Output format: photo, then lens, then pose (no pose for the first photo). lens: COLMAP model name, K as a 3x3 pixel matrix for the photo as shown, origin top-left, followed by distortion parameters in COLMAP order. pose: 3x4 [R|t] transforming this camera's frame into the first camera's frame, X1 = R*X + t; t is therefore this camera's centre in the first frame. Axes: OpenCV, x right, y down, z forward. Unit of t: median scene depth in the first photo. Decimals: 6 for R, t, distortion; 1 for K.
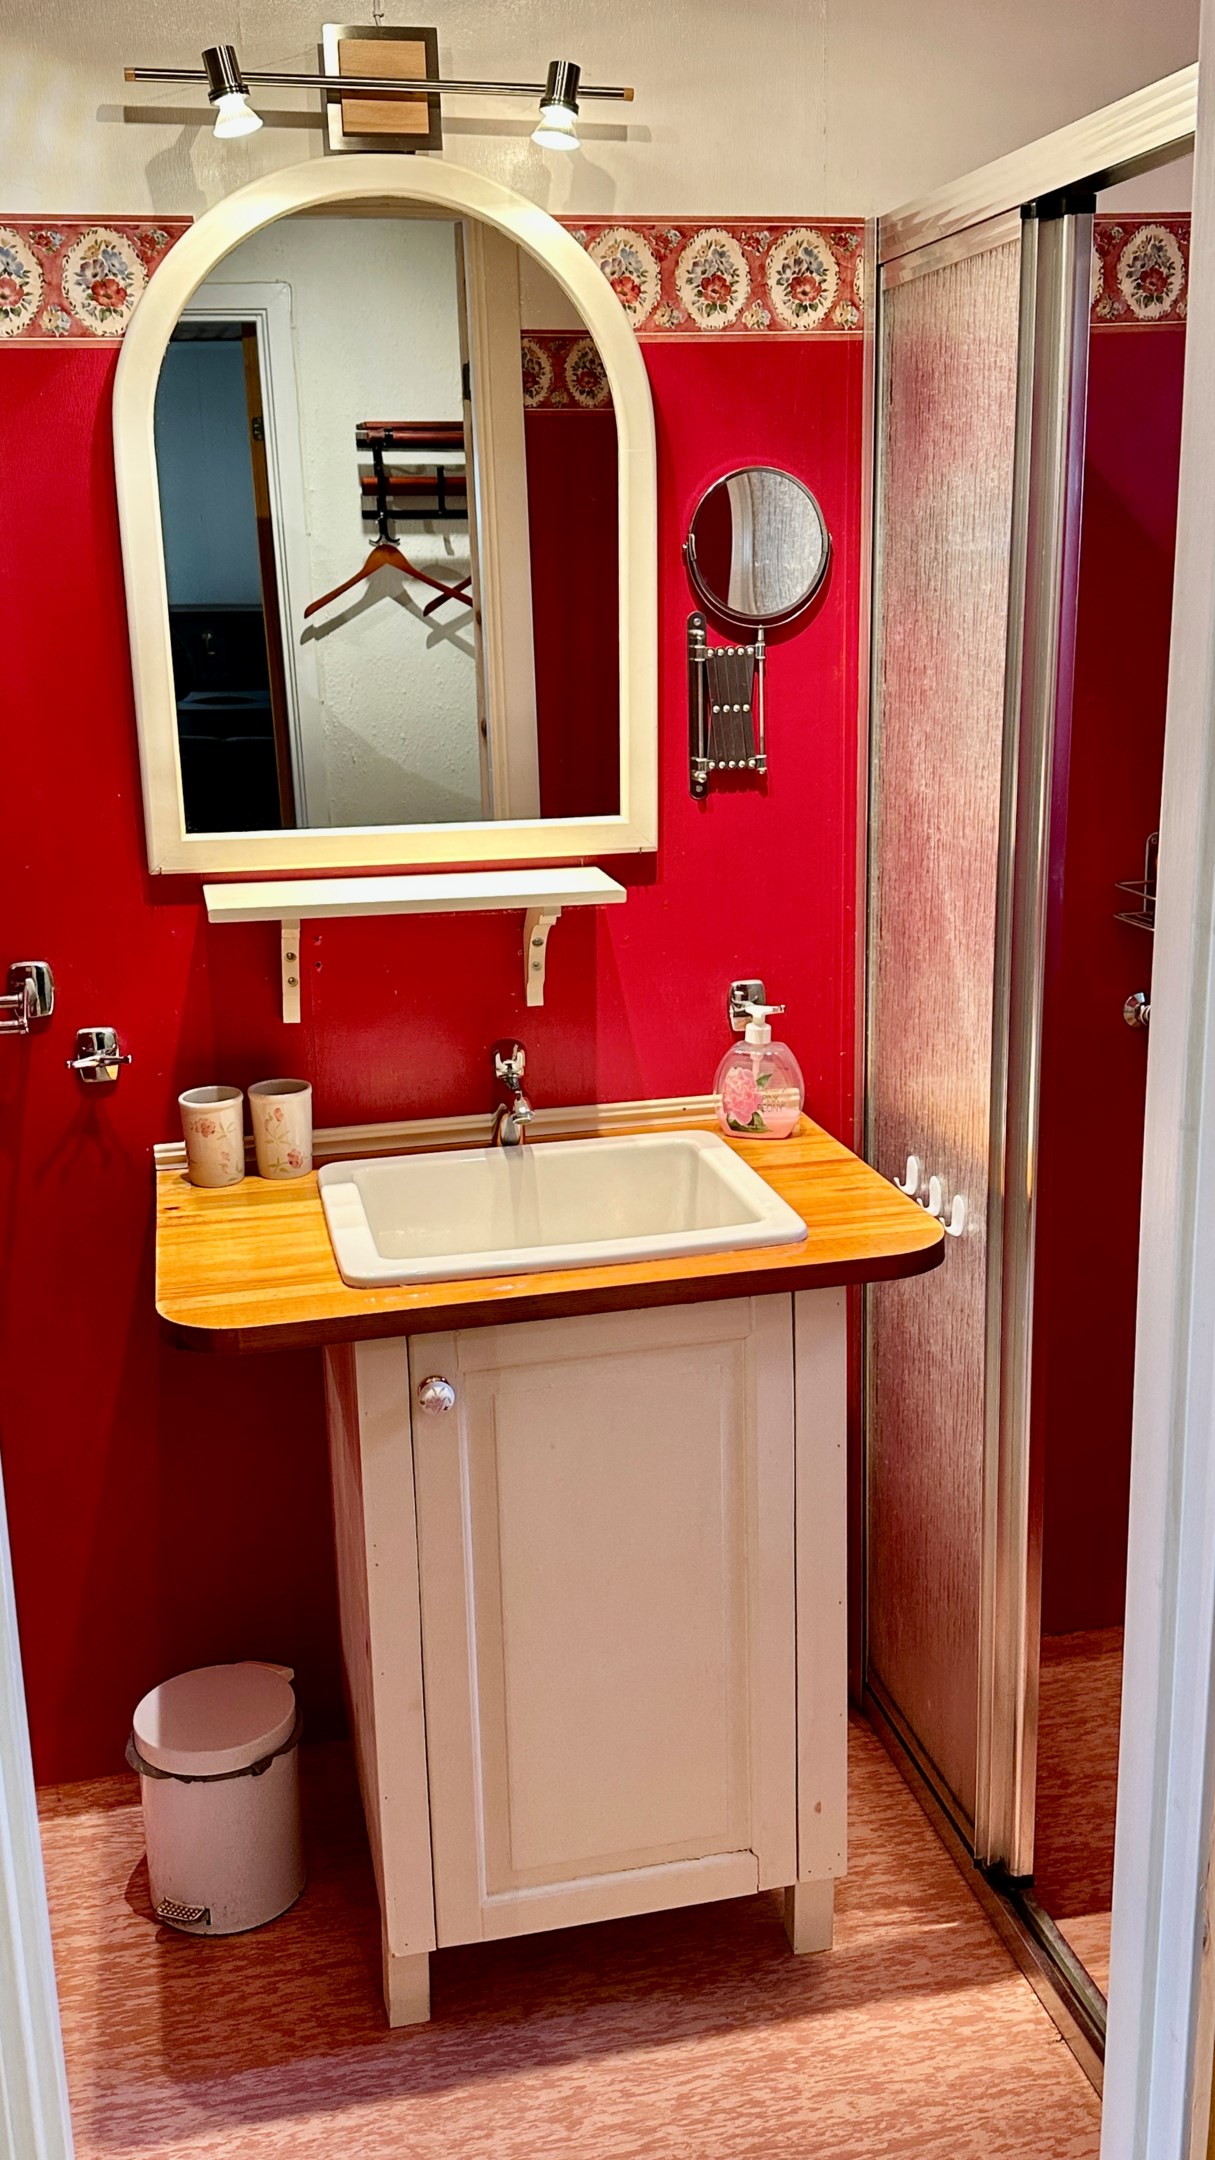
lens RADIAL K [[1957.8, 0, 607.5], [0, 1957.8, 1080.0], [0, 0, 1]] dist [0.251219, -0.460146]
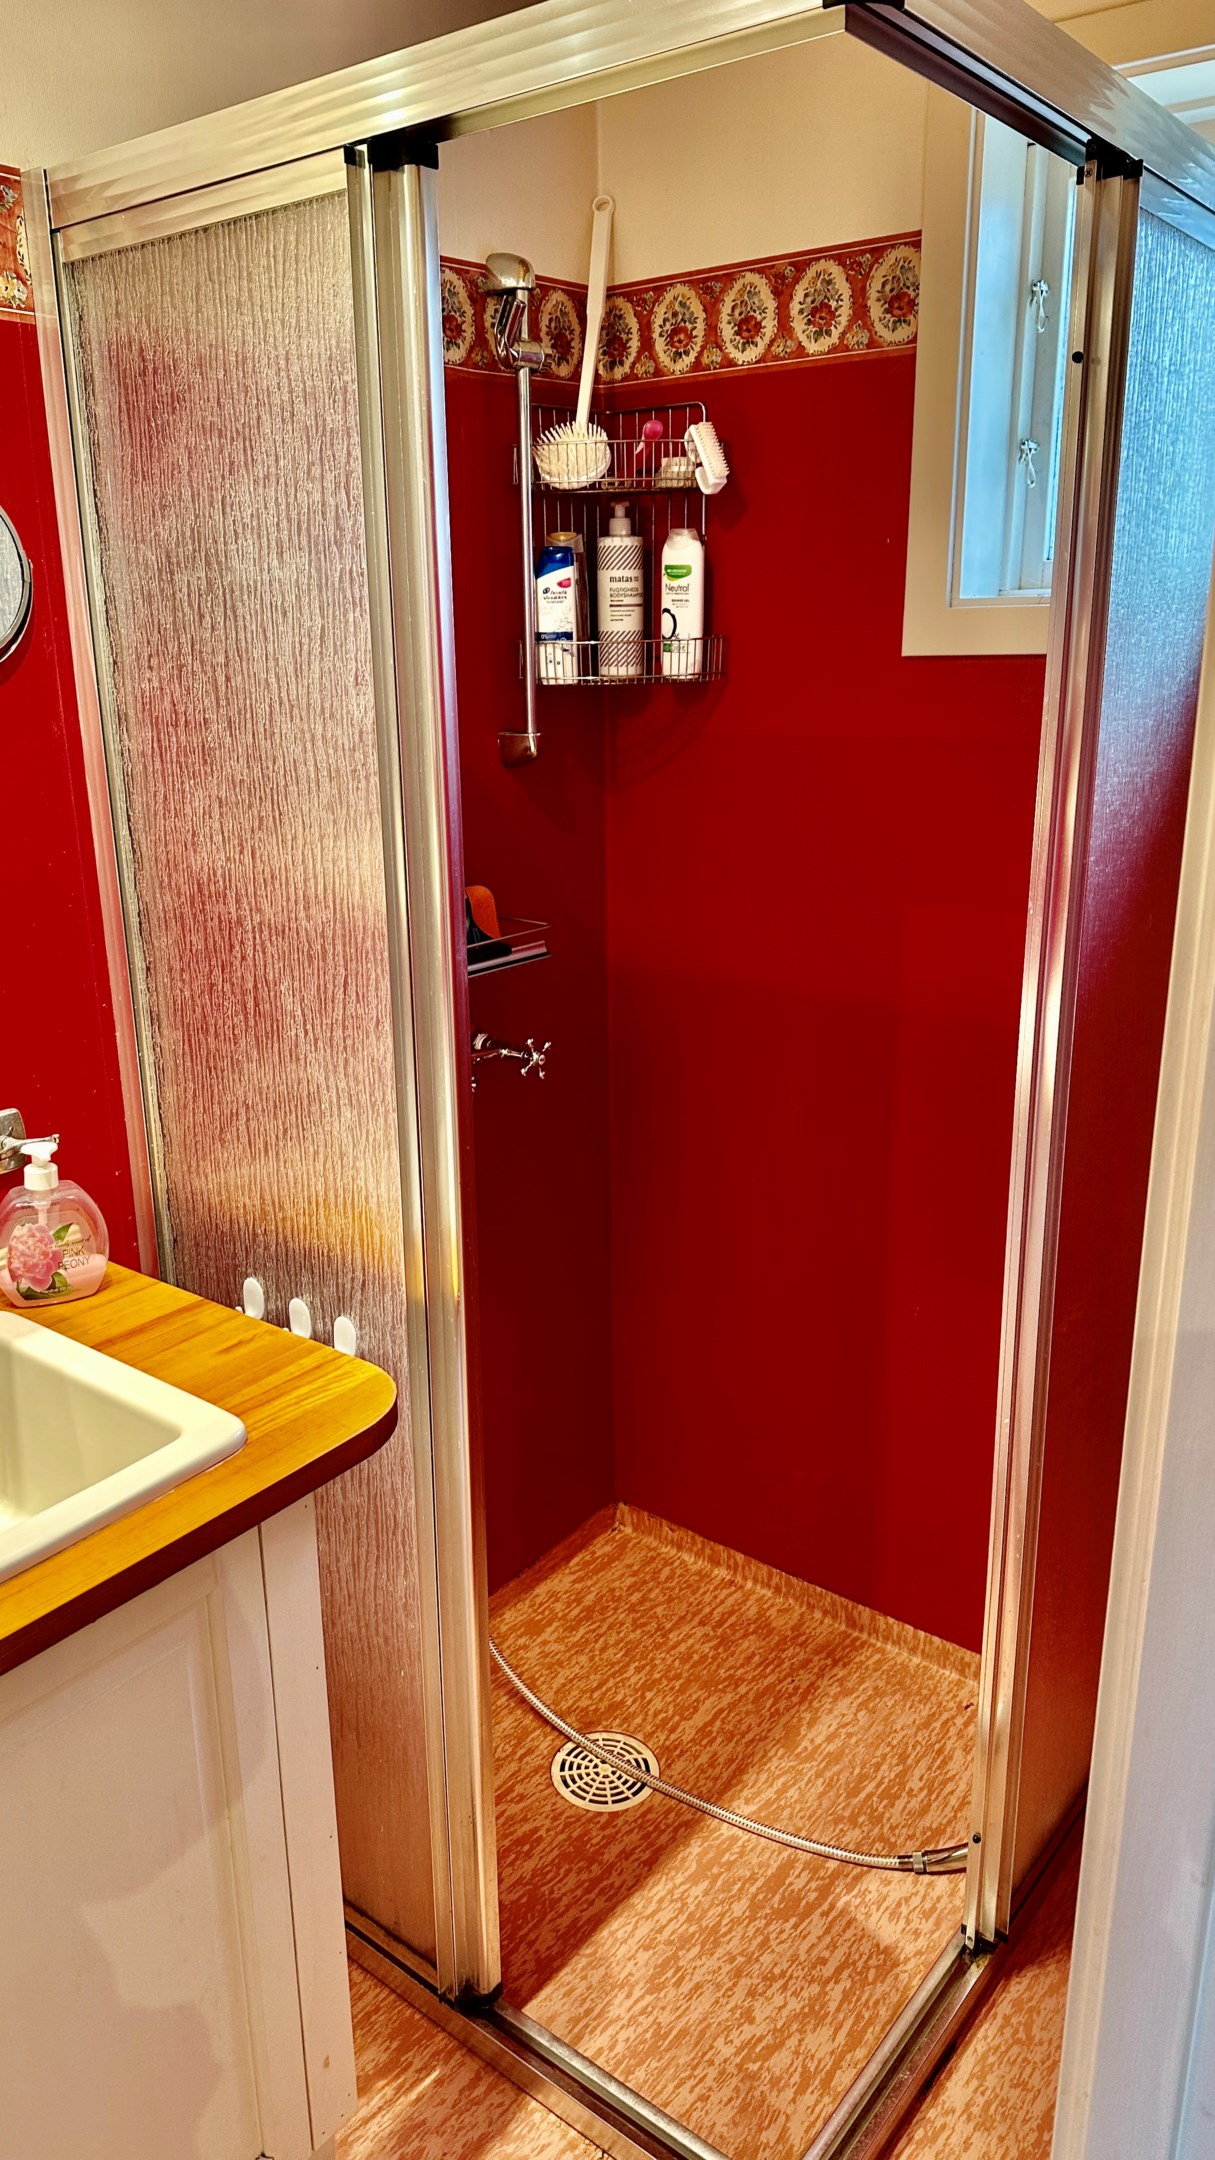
lens RADIAL K [[1504.6, 0, 607.5], [0, 1504.6, 1080.0], [0, 0, 1]] dist [0.140772, -0.174587]
pose [[0.782002, -0.172159, 0.599028, -0.123378], [0.156465, 0.984543, 0.078697, -0.083980], [-0.603317, 0.032186, 0.796851, 0.389102]]
